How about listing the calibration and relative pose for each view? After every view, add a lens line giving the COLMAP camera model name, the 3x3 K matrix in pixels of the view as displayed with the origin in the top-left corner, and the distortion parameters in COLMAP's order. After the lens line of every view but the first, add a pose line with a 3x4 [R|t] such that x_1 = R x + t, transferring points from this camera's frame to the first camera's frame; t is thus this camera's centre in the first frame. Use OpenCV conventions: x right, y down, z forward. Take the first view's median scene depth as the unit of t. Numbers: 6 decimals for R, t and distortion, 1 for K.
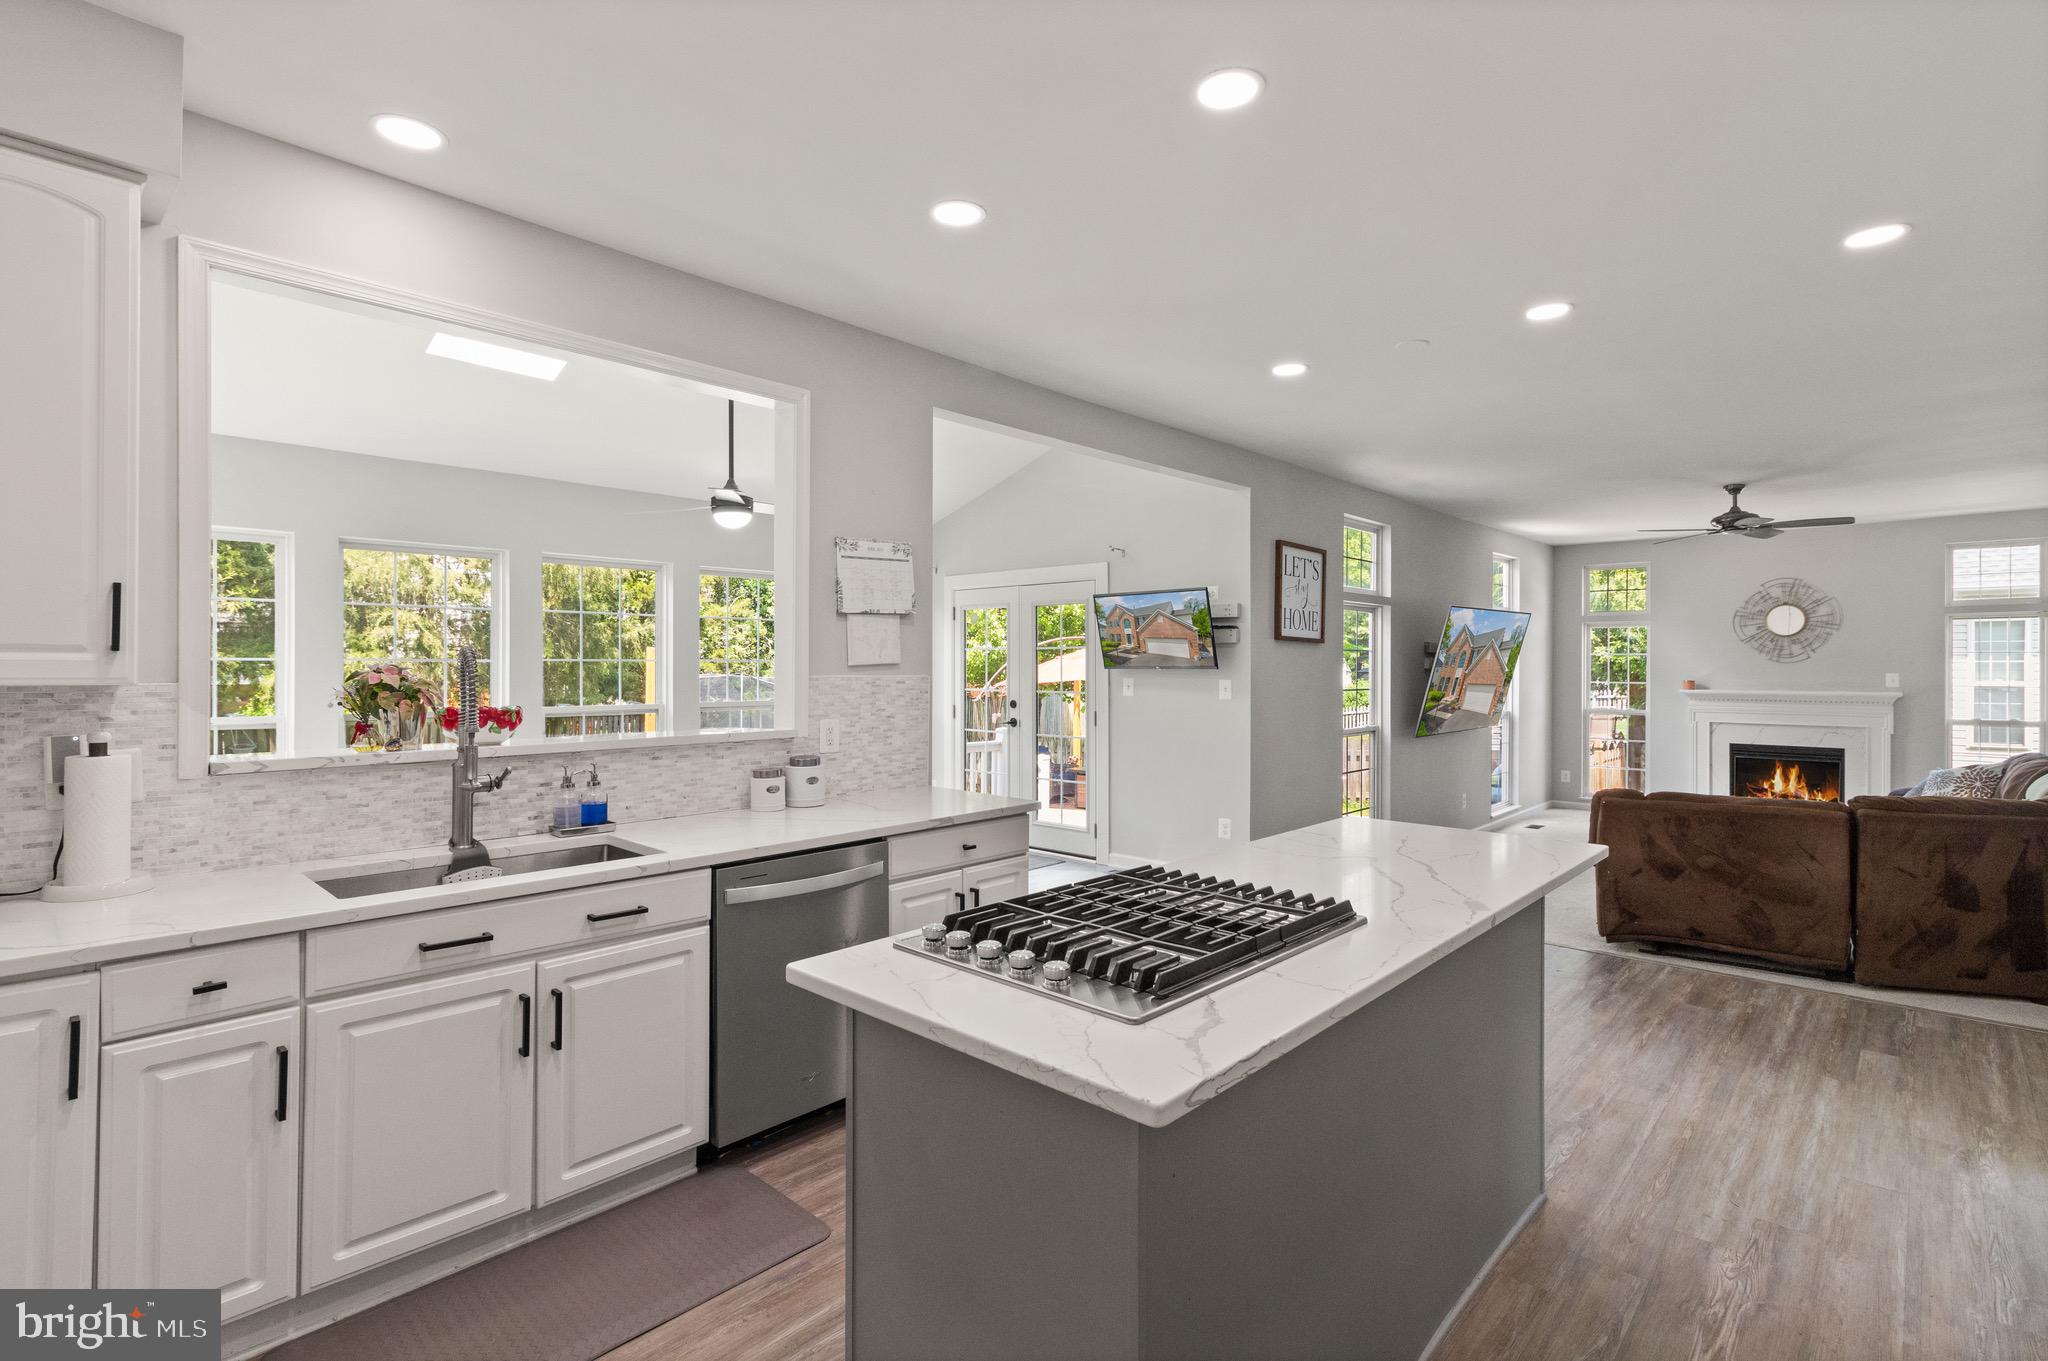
lens RADIAL K [[961.6, 0, 1023.4], [0, 961.6, 663.4], [0, 0, 1]] dist [-0.002347, 0.000138]
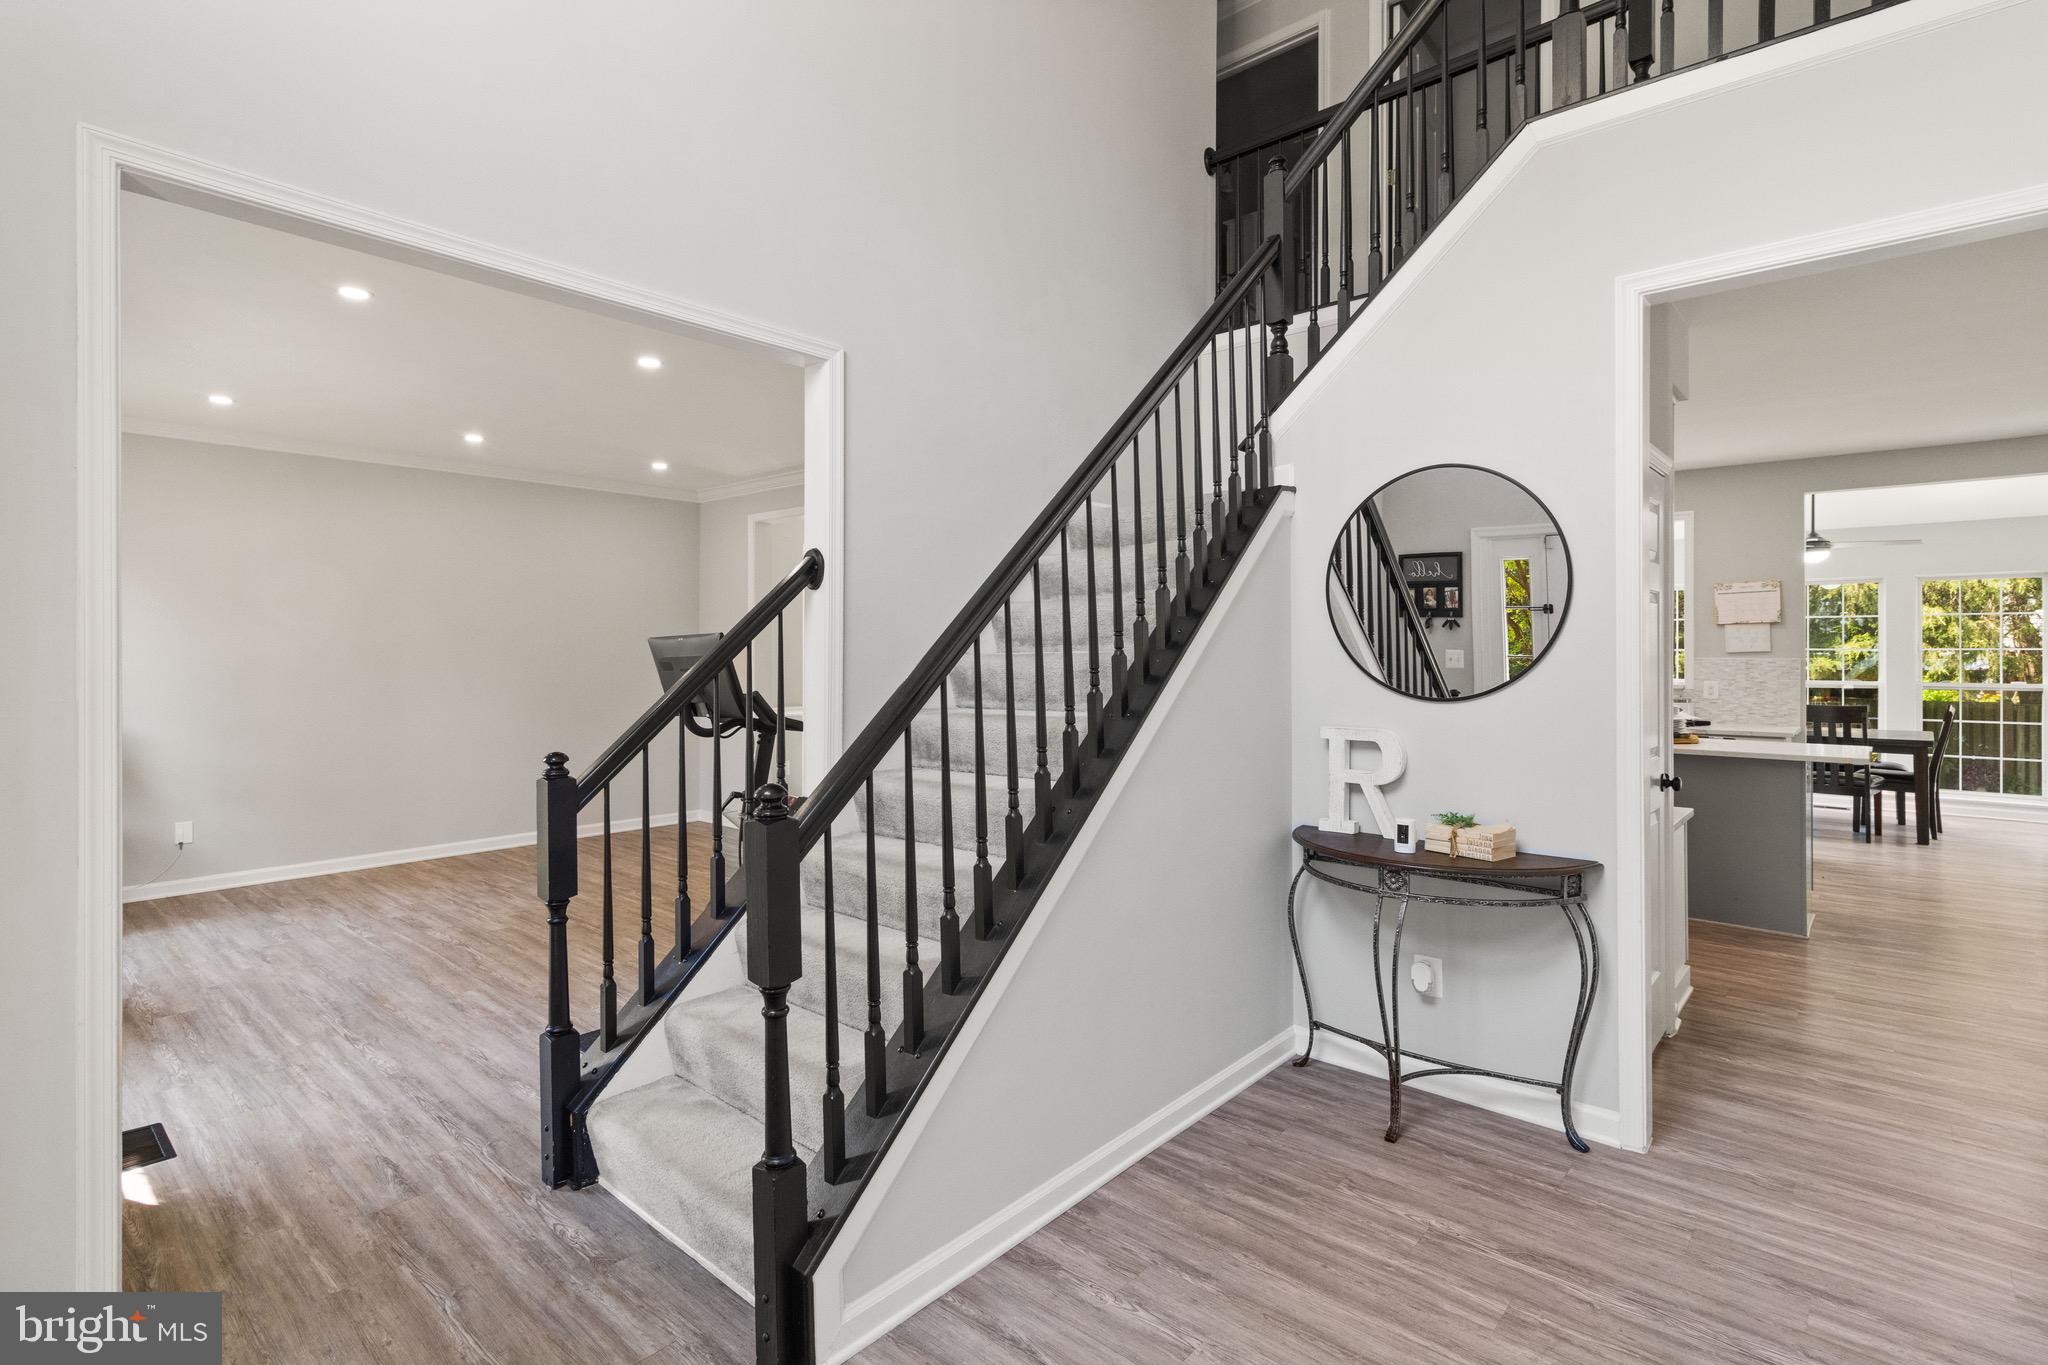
lens RADIAL K [[961.0, 0, 1024.2], [0, 961.0, 651.7], [0, 0, 1]] dist [0.000470, 0.000515]
pose [[0.018440, -0.002197, -0.999828, 1.560129], [0.001896, 0.999996, -0.002163, 0.001908], [0.999828, -0.001856, 0.018444, -0.355232]]
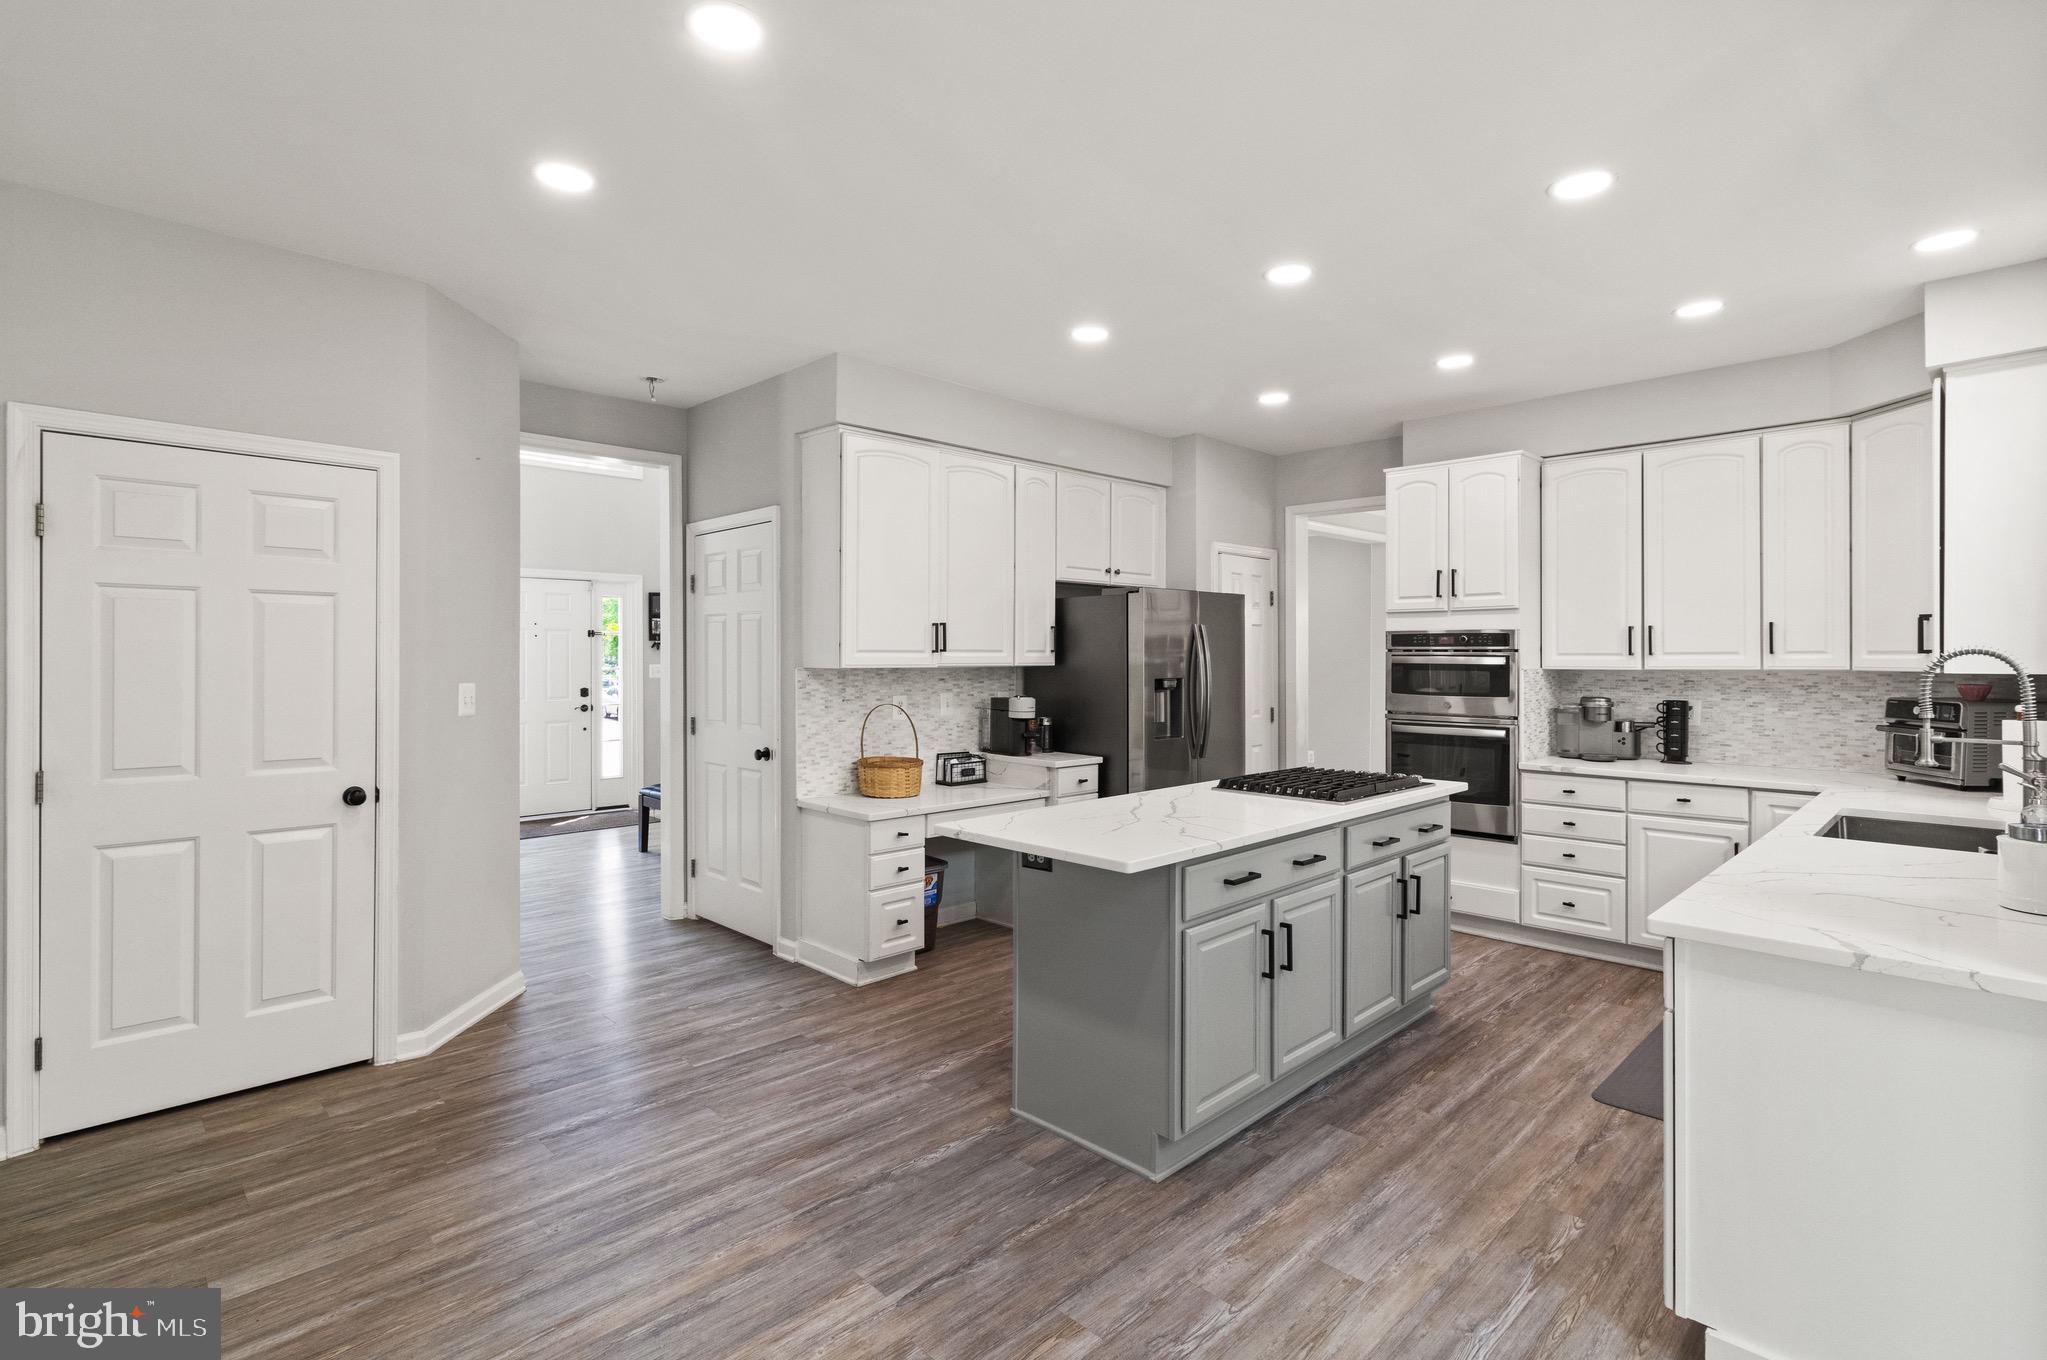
lens RADIAL K [[975.8, 0, 1026.3], [0, 975.8, 652.7], [0, 0, 1]] dist [-0.000698, -0.000006]
pose [[-0.999341, -0.004031, 0.036060, 0.319046], [-0.004075, 0.999991, -0.001159, -0.002386], [-0.036055, -0.001305, -0.999349, 1.441021]]
